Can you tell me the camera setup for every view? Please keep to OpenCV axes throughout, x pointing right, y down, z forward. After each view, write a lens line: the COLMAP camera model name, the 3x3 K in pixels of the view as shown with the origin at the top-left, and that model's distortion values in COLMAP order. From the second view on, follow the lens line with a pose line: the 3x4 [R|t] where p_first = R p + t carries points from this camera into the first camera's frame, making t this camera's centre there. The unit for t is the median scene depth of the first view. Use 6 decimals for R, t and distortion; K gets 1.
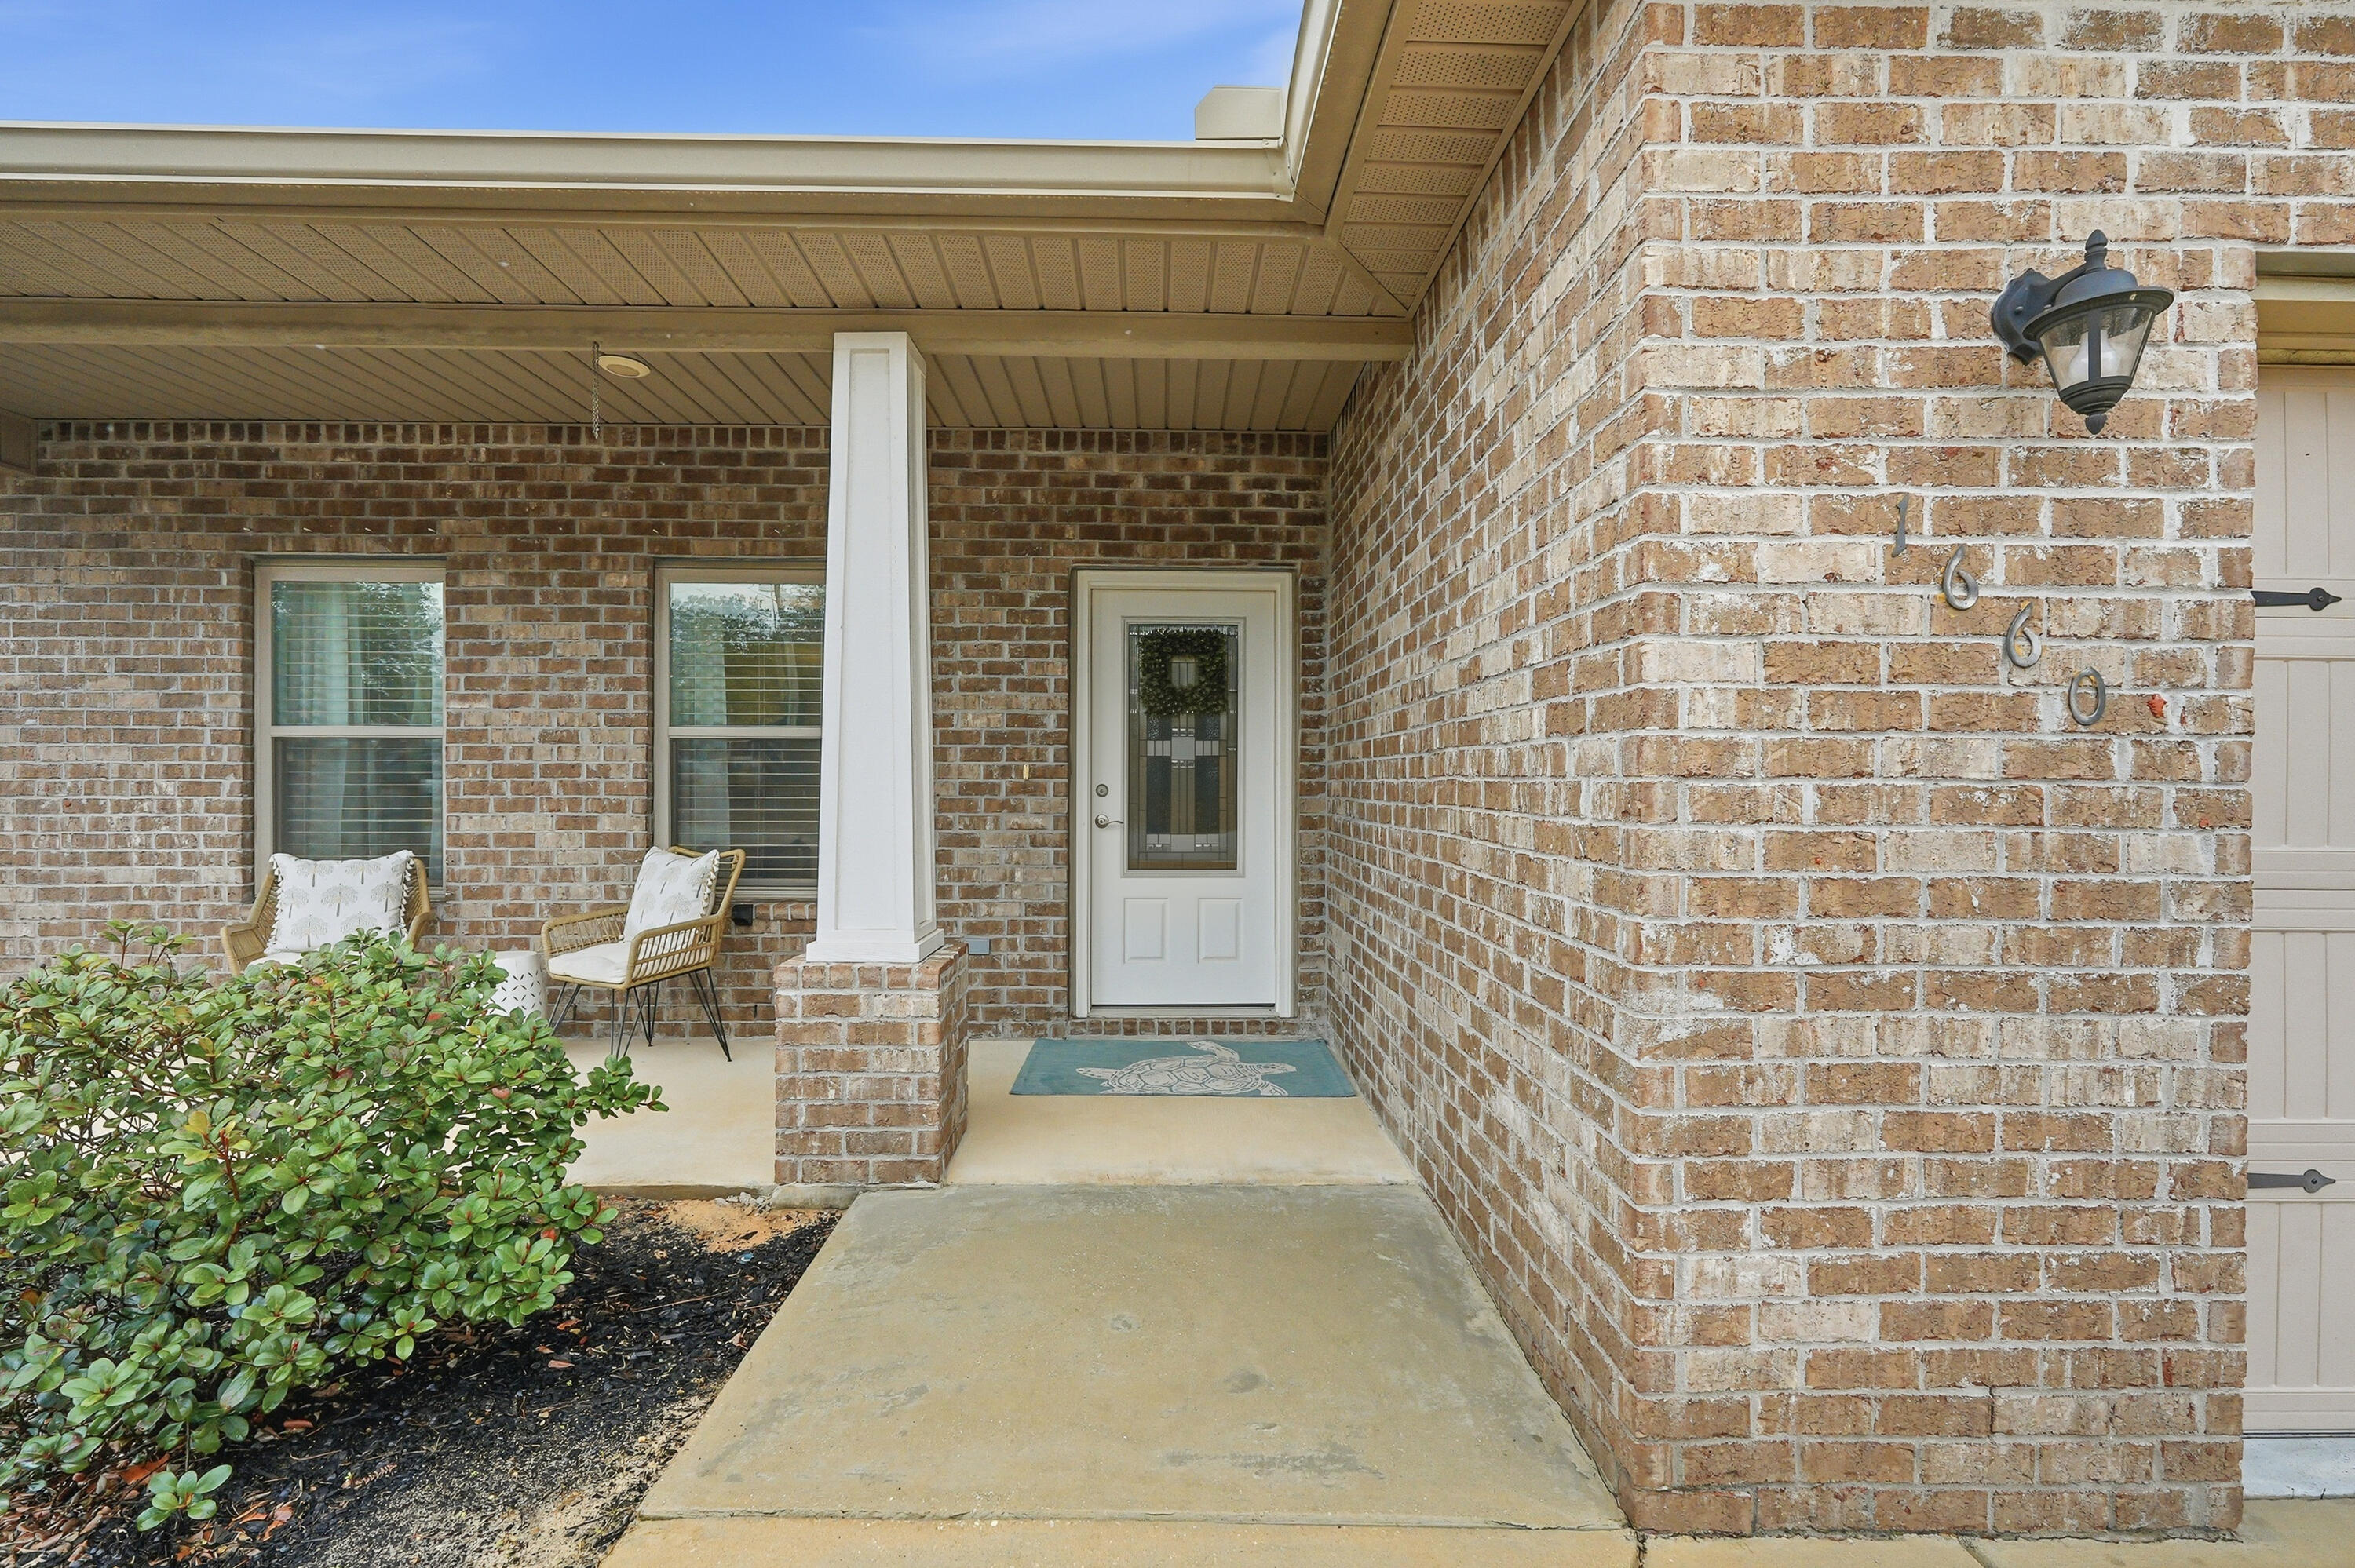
lens RADIAL K [[1005.8, 0, 1174.6], [0, 1005.8, 769.1], [0, 0, 1]] dist [-0.008177, 0.002835]
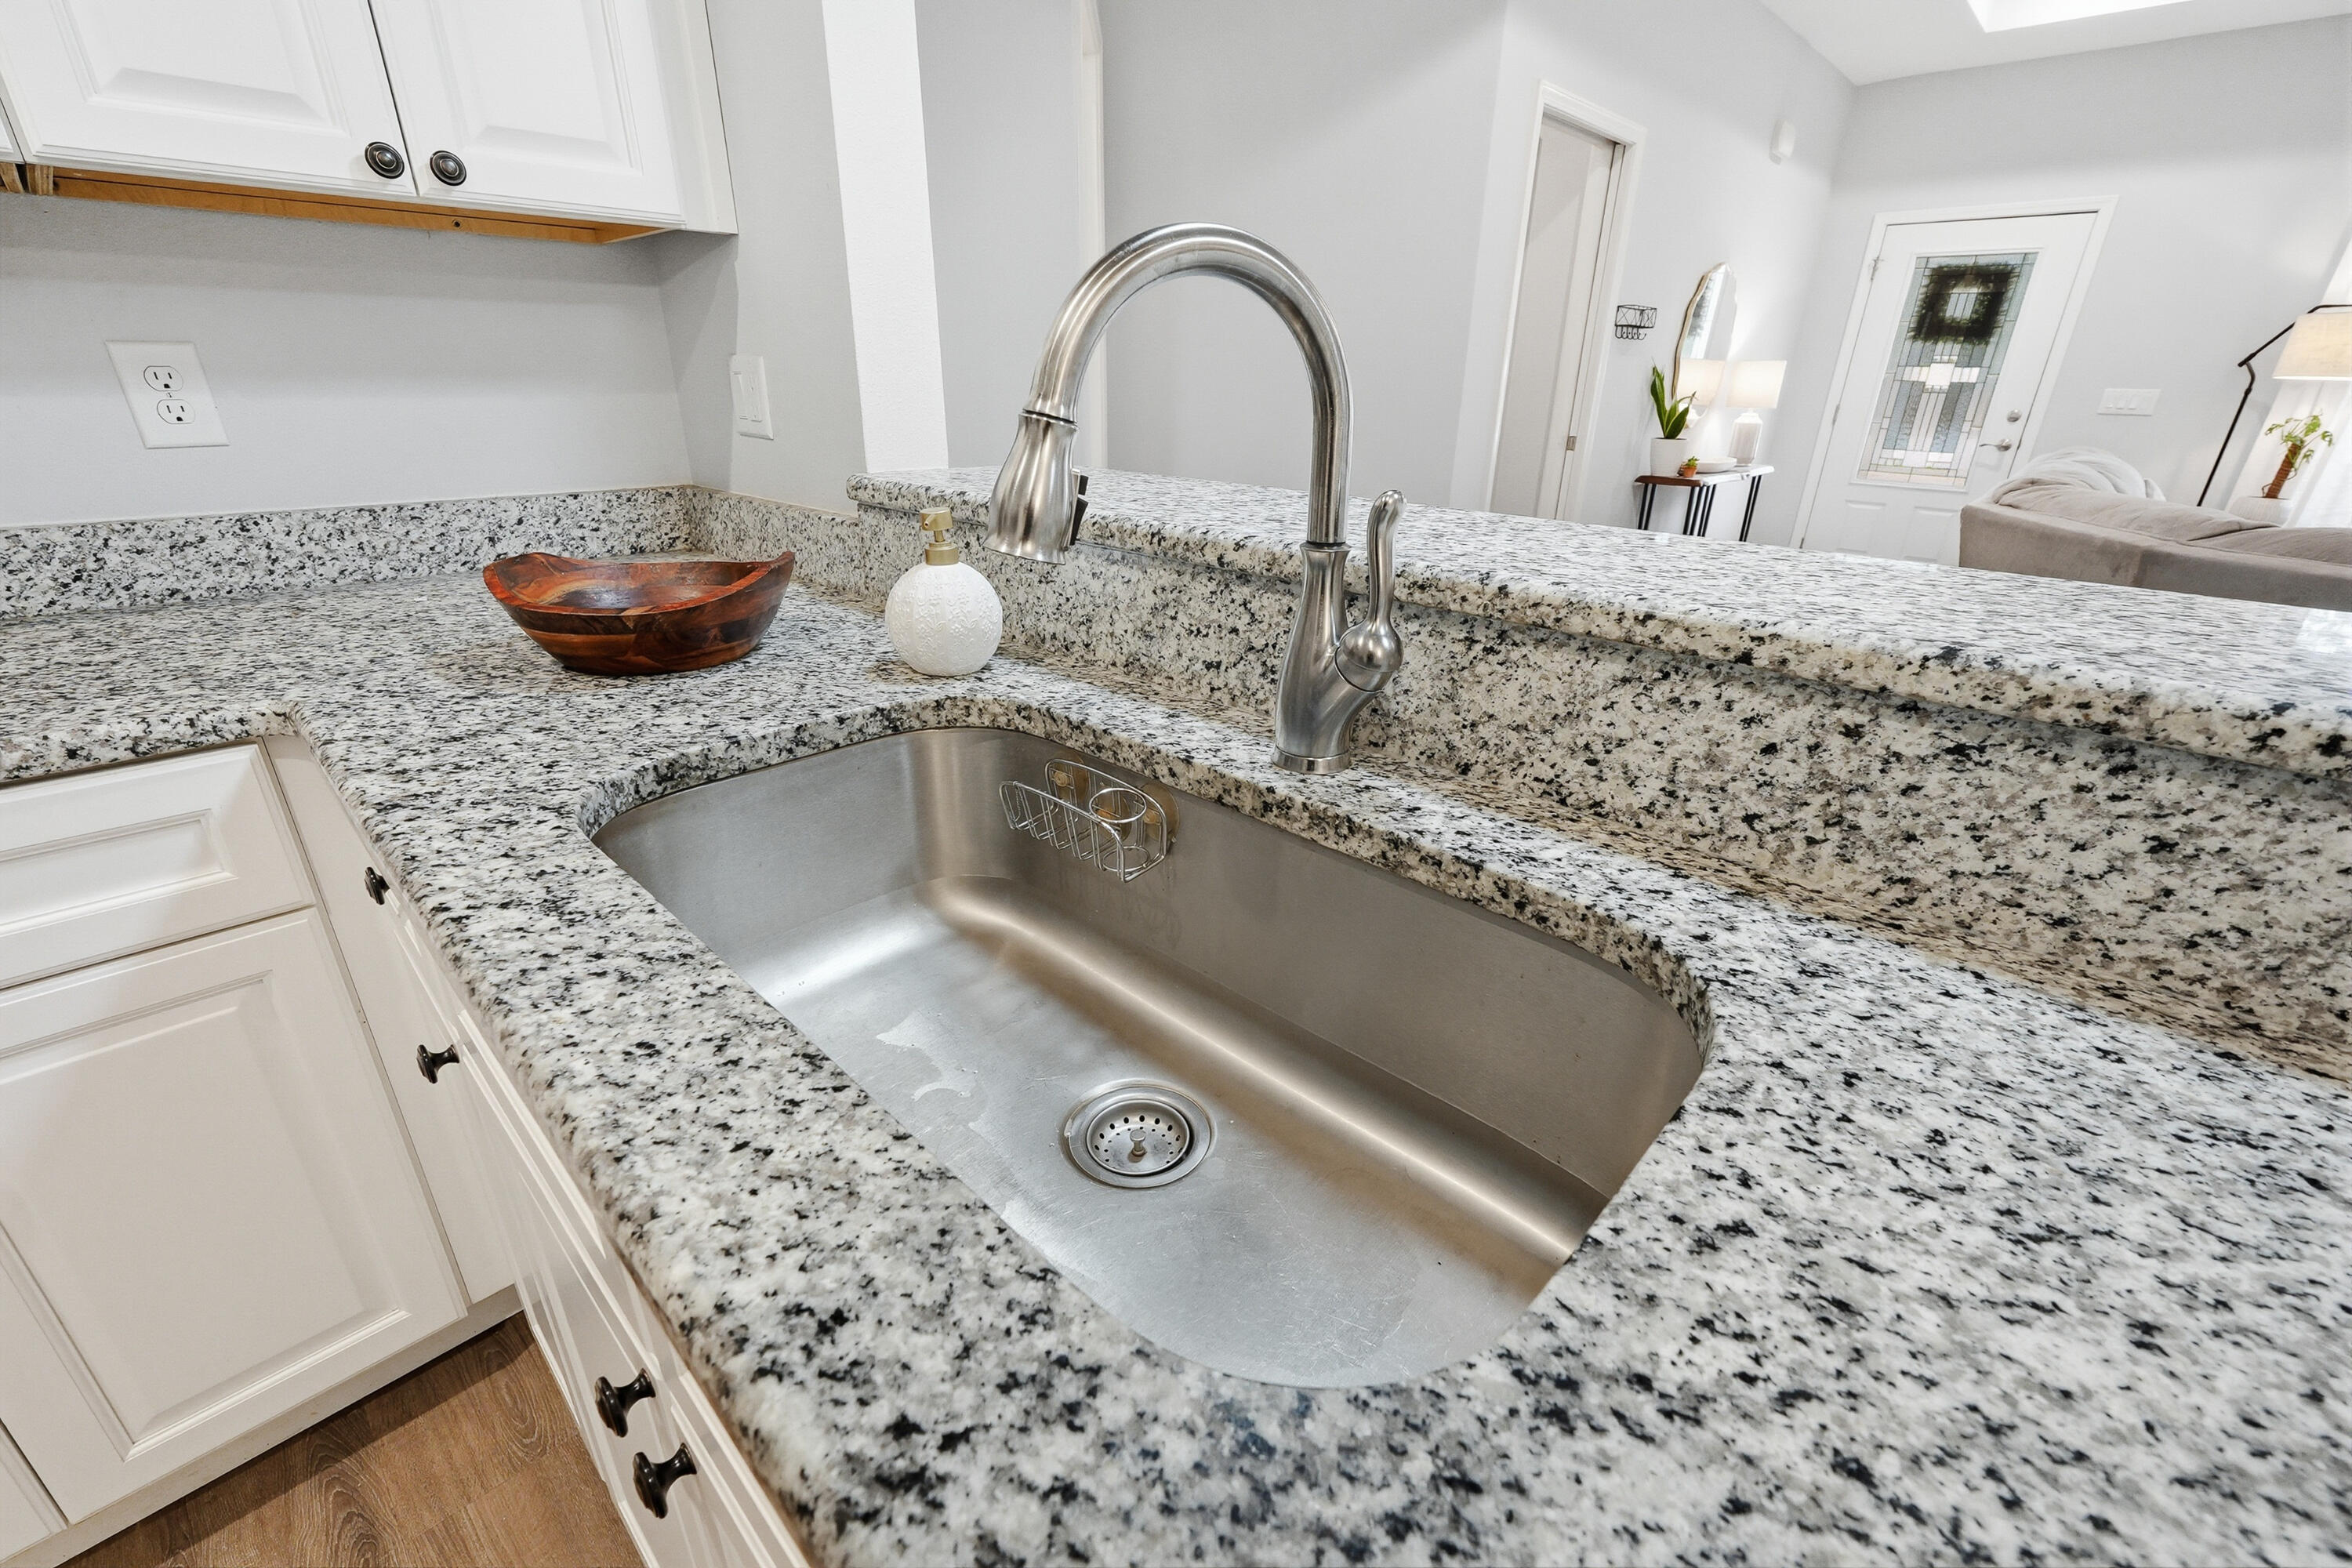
lens RADIAL K [[1004.6, 0, 1184.8], [0, 1004.6, 781.6], [0, 0, 1]] dist [-0.008177, 0.002835]
pose [[0.714172, 0.274405, -0.643942, 0.258350], [-0.019127, 0.927262, 0.373924, -0.000053], [0.699709, -0.254729, 0.667473, -0.502447]]
